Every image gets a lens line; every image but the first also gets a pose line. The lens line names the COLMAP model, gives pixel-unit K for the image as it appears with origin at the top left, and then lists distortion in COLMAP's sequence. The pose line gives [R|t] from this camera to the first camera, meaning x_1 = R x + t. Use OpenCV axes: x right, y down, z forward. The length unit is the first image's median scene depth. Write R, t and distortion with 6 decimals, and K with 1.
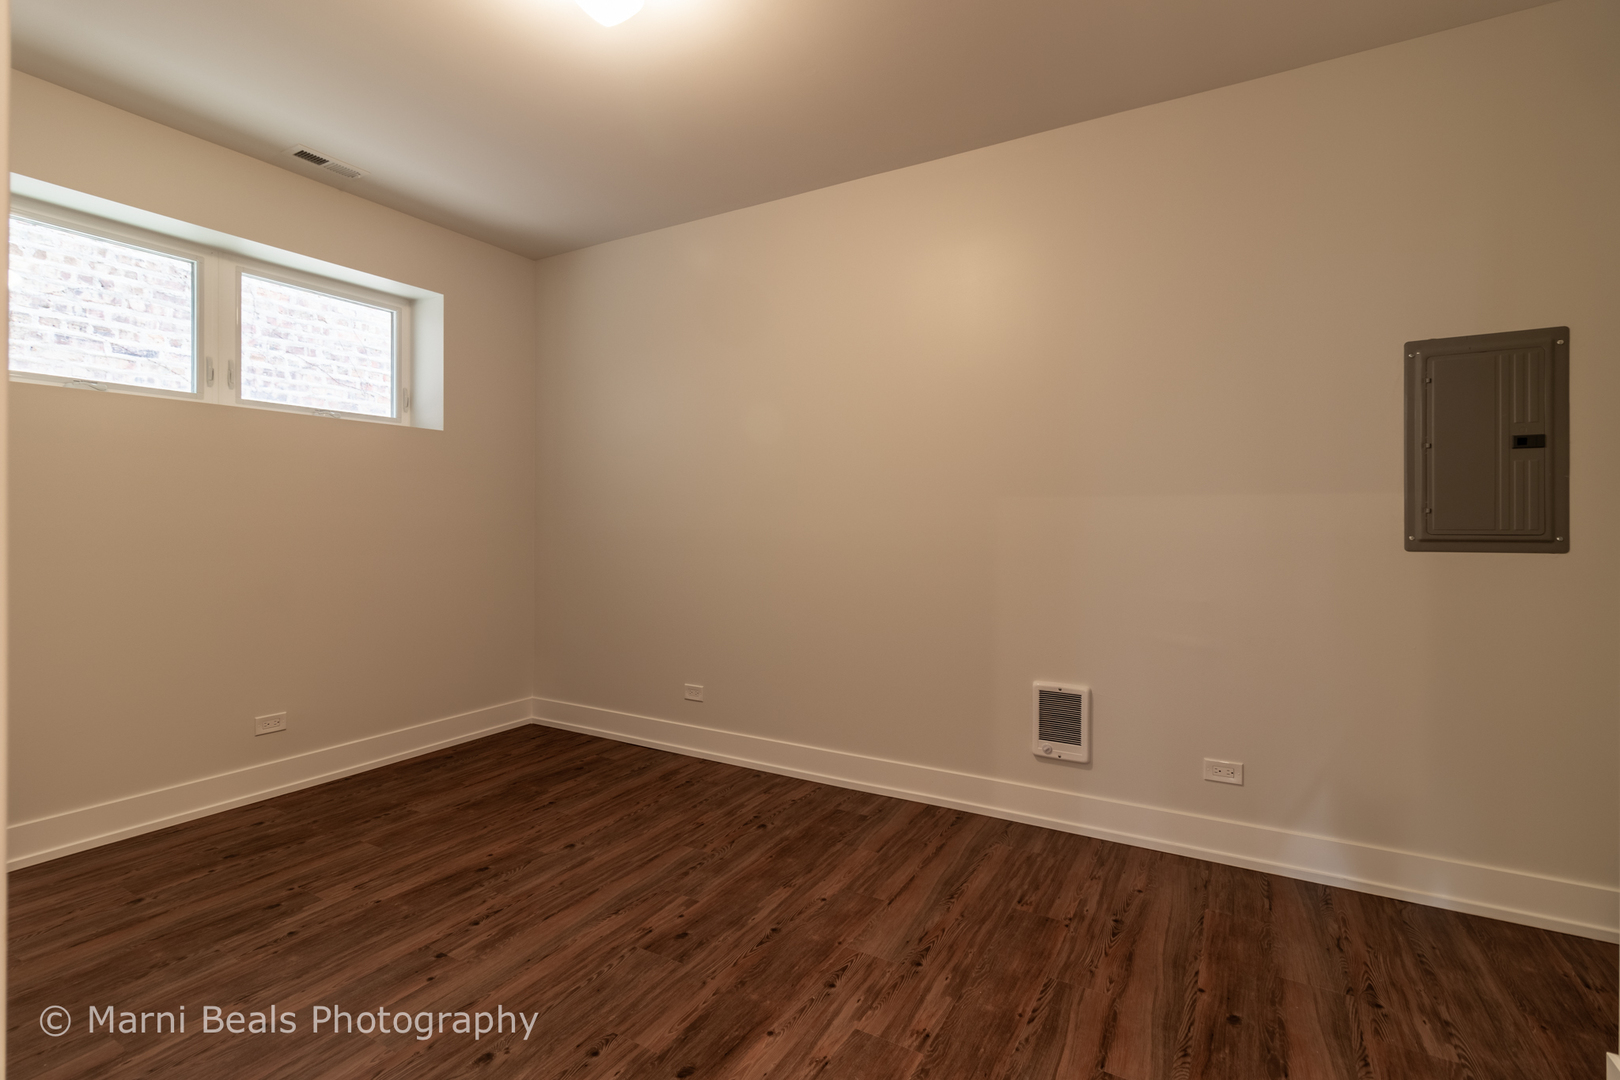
lens RADIAL K [[760.4, 0, 810.0], [0, 760.4, 540.0], [0, 0, 1]] dist [0.009352, -0.000531]
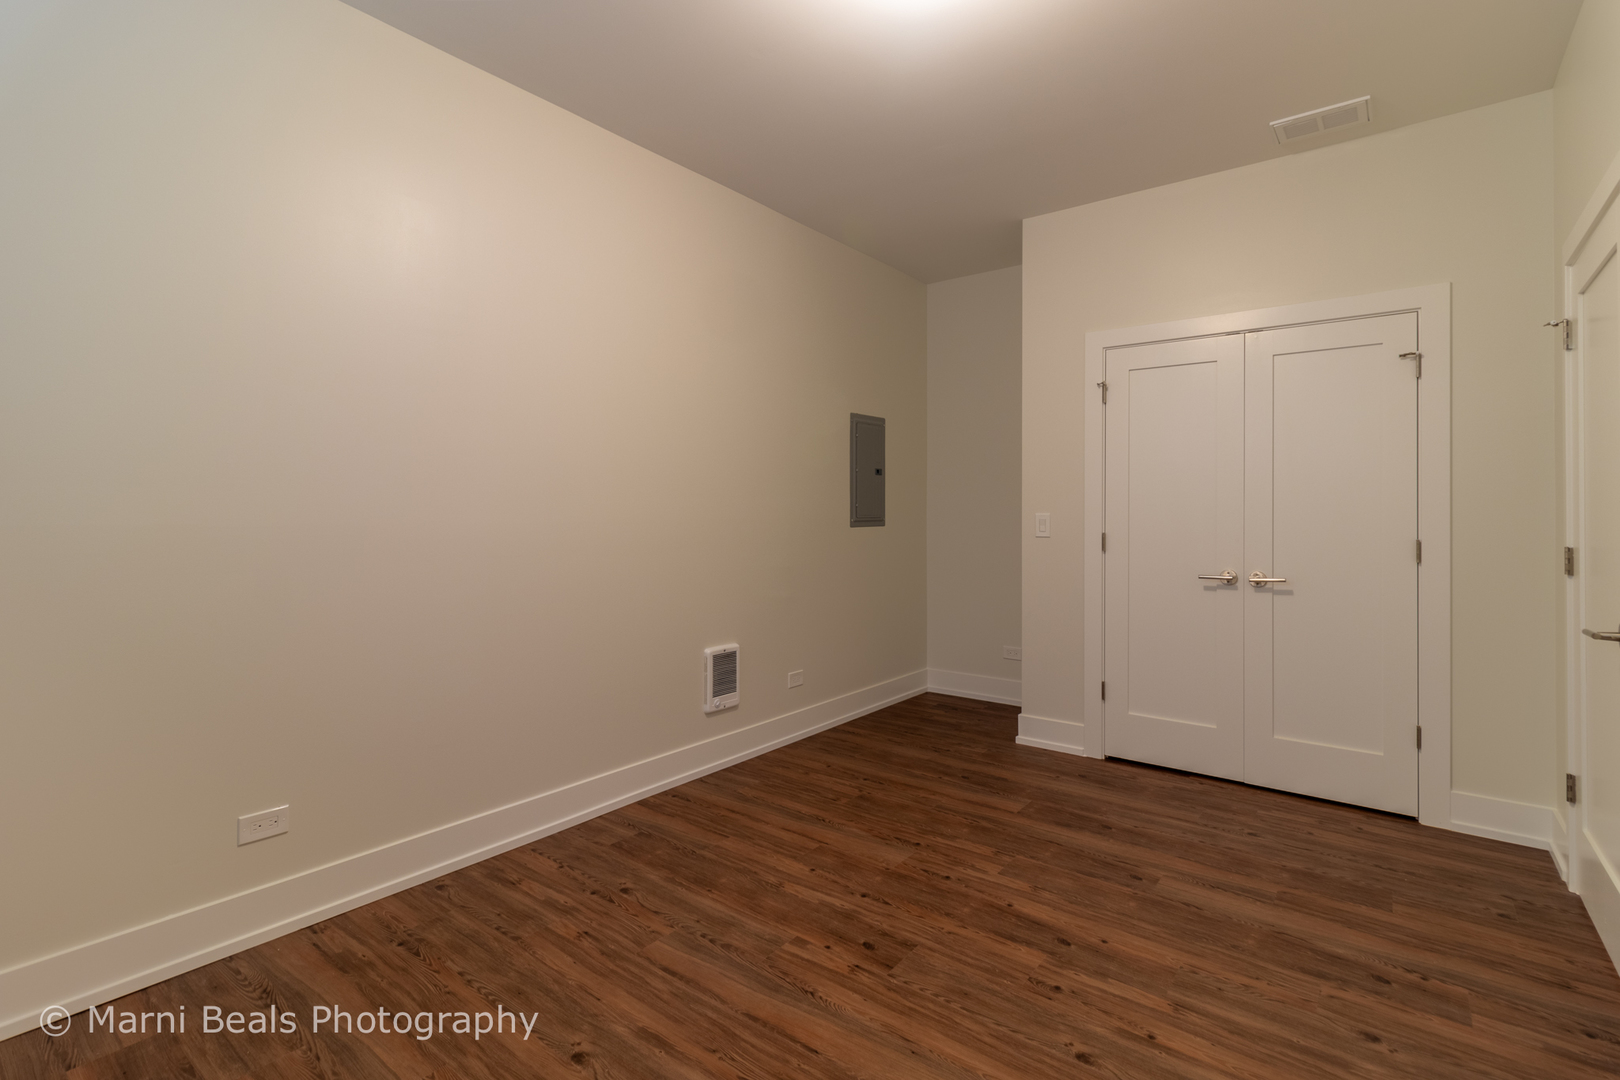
lens RADIAL K [[760.4, 0, 810.0], [0, 760.4, 540.0], [0, 0, 1]] dist [0.009352, -0.000531]
pose [[0.124783, -0.036752, 0.991503, -0.961501], [0.017967, 0.999234, 0.034778, -0.018944], [-0.992021, 0.013475, 0.125347, 0.825523]]
